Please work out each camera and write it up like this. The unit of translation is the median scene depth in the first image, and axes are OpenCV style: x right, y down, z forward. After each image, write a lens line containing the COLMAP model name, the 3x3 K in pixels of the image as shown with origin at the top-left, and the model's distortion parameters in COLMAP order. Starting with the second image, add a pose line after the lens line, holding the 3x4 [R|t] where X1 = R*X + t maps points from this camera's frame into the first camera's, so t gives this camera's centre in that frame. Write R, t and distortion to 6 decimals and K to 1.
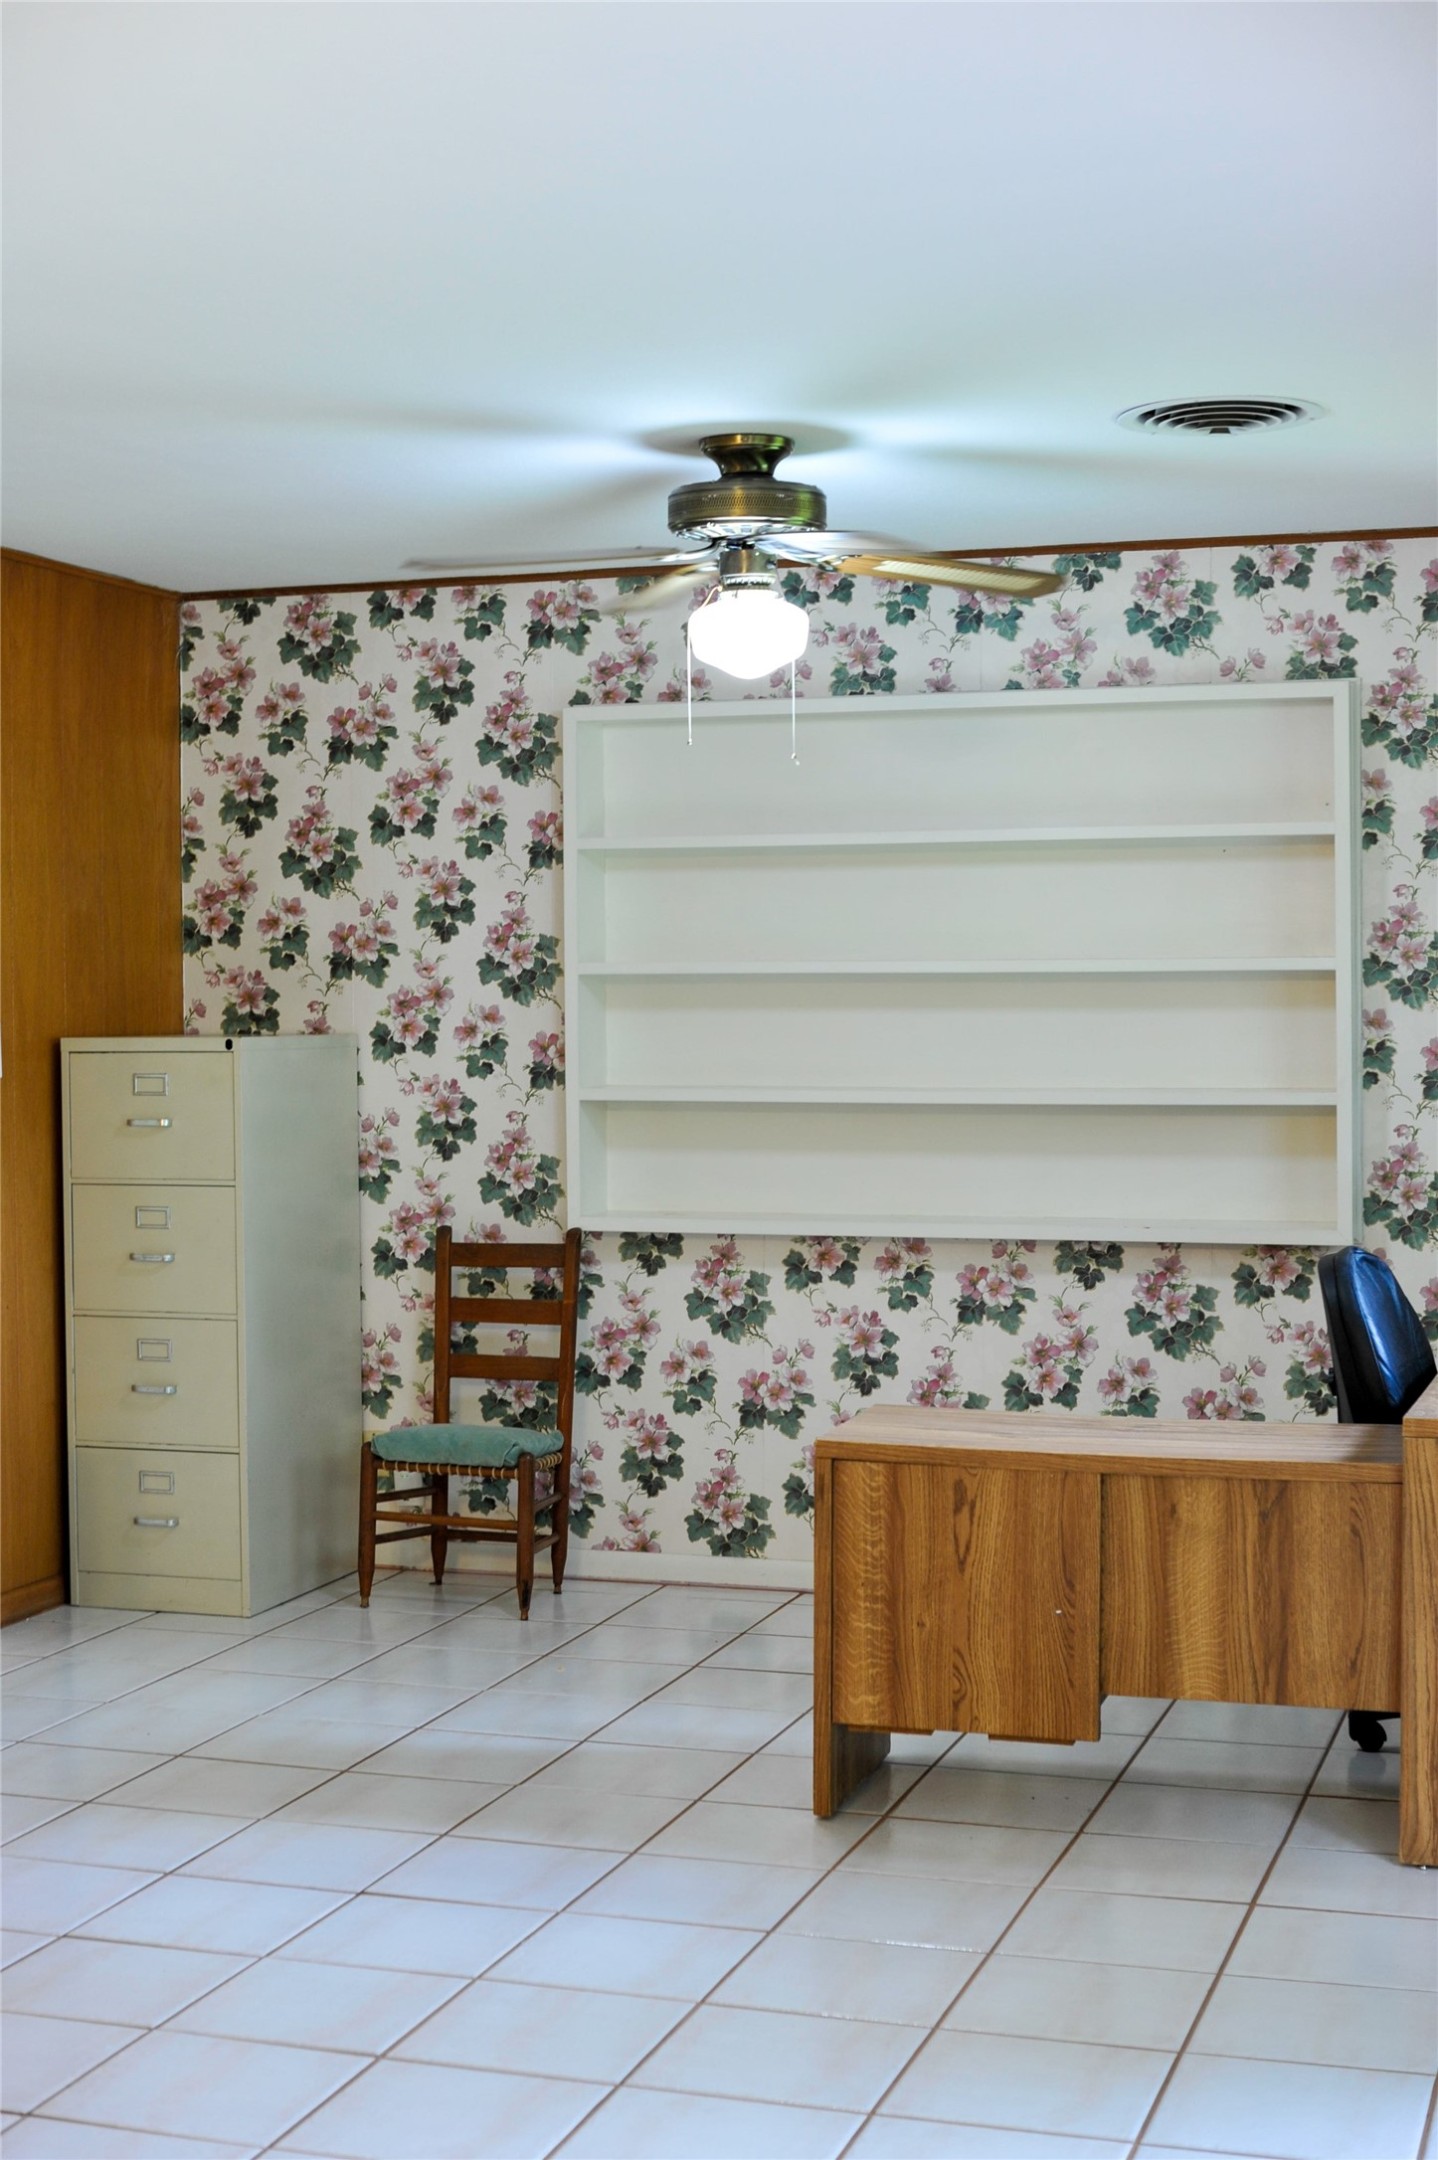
lens RADIAL K [[3163.3, 0, 687.0], [0, 3163.3, 1031.4], [0, 0, 1]] dist [-0.000883, 0.047351]
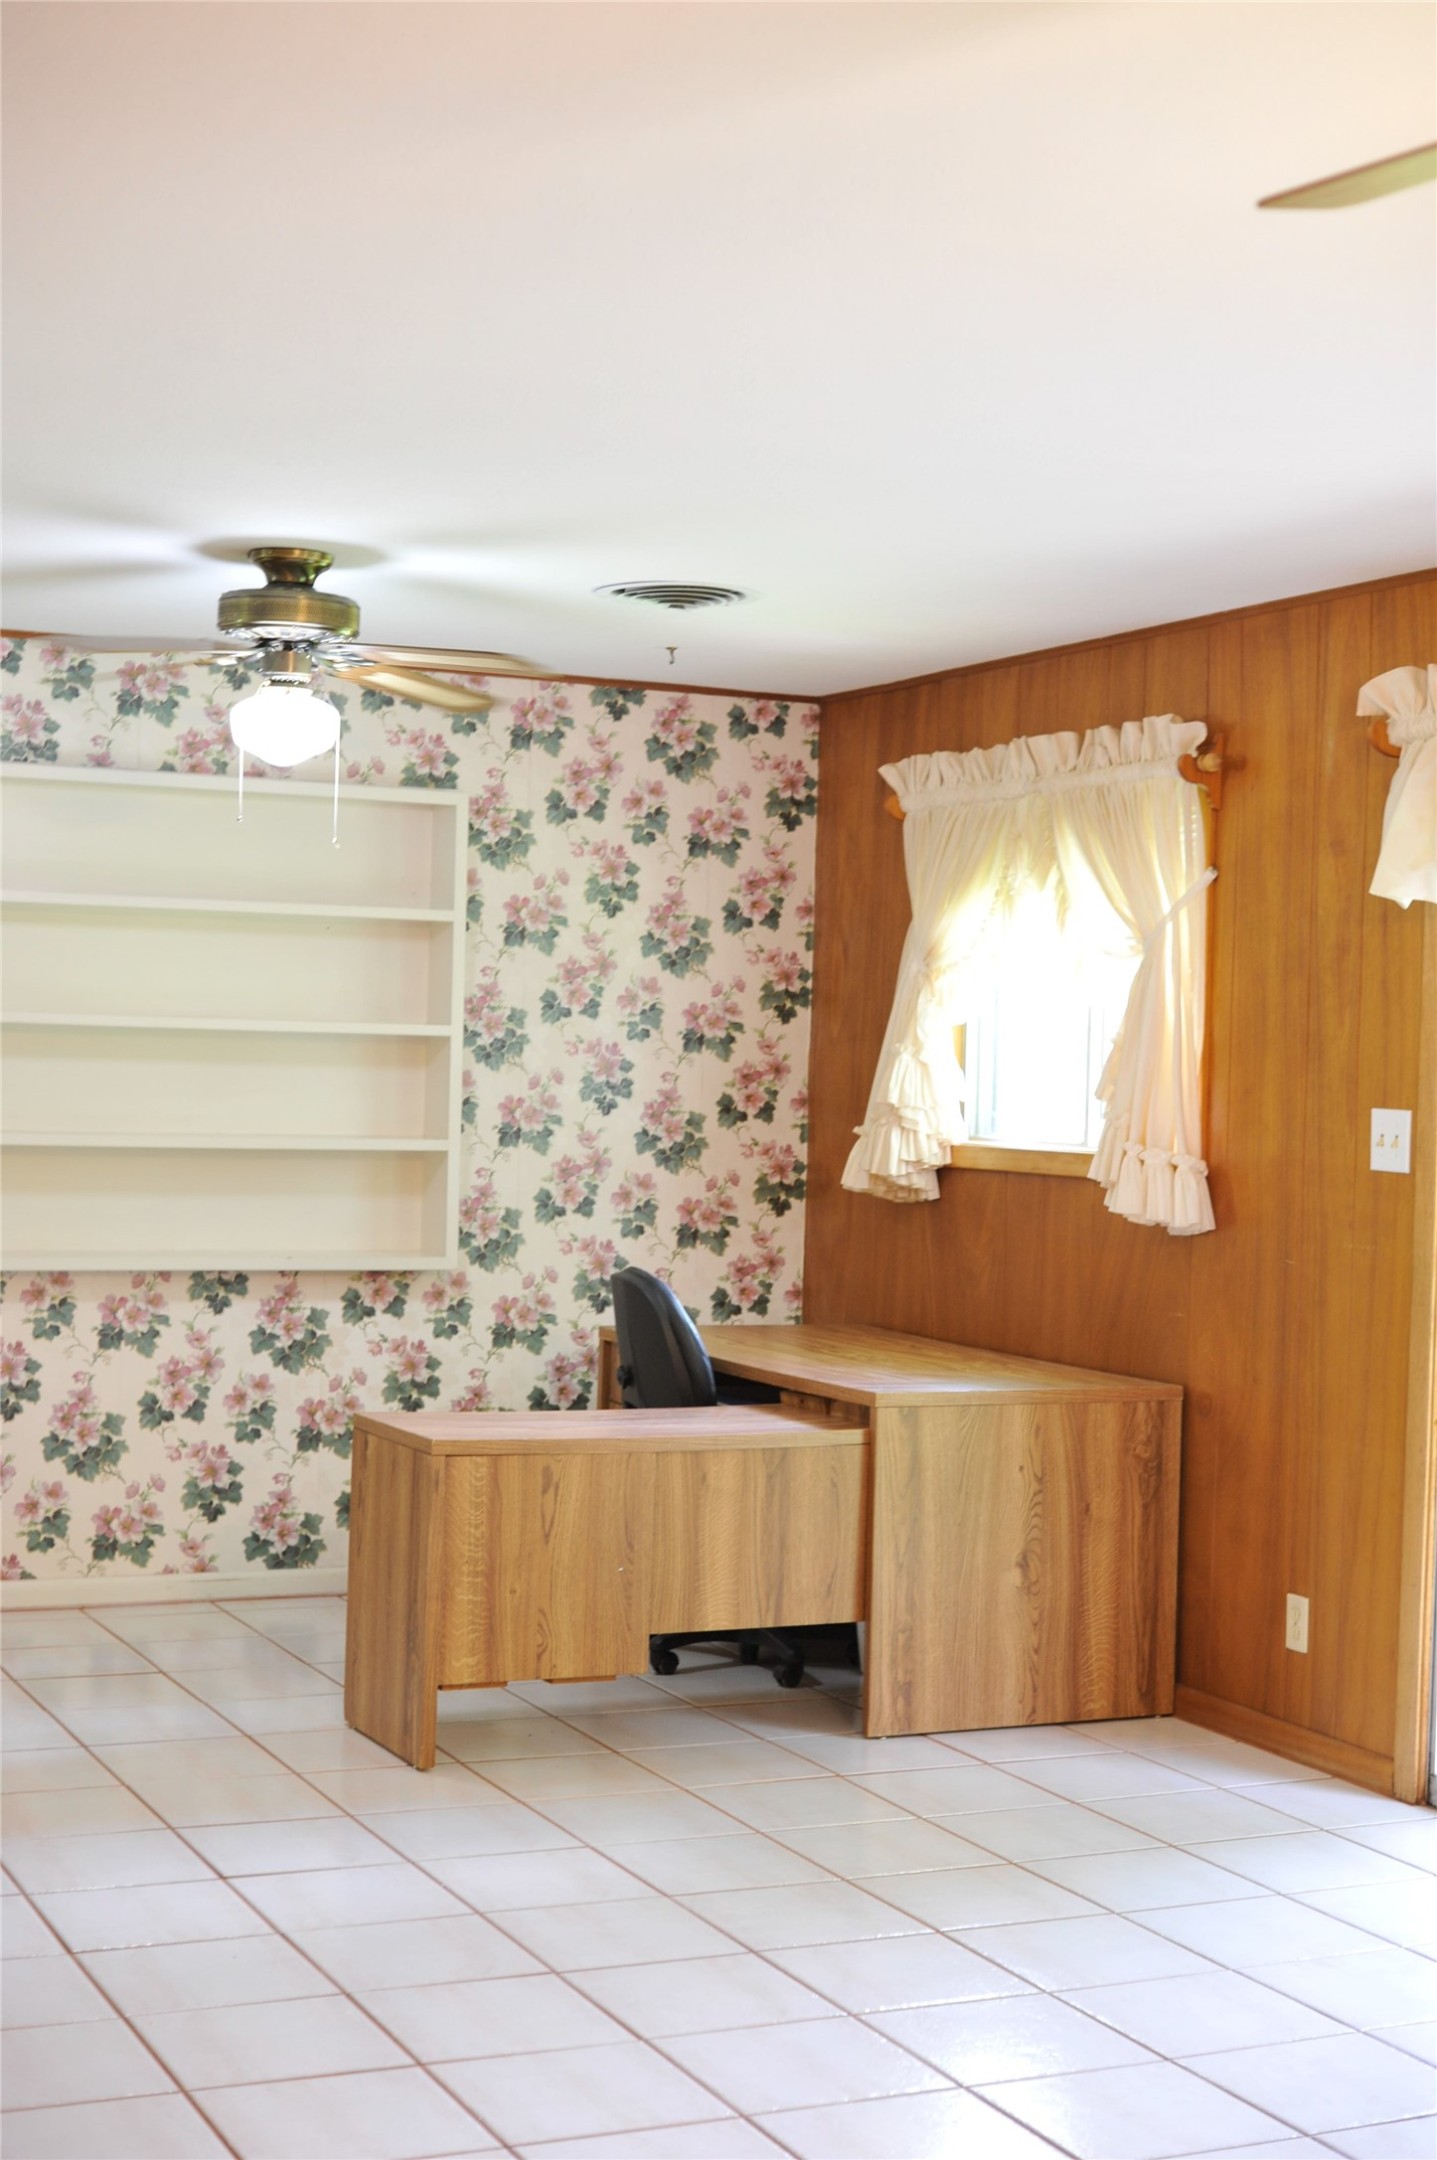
lens RADIAL K [[3040.9, 0, 718.5], [0, 3040.9, 1080.0], [0, 0, 1]] dist [-0.059253, -0.038579]
pose [[0.740971, 0.022794, 0.671150, -0.579790], [-0.021087, 0.999721, -0.010672, 0.008343], [-0.671206, -0.006244, 0.741245, 0.111094]]
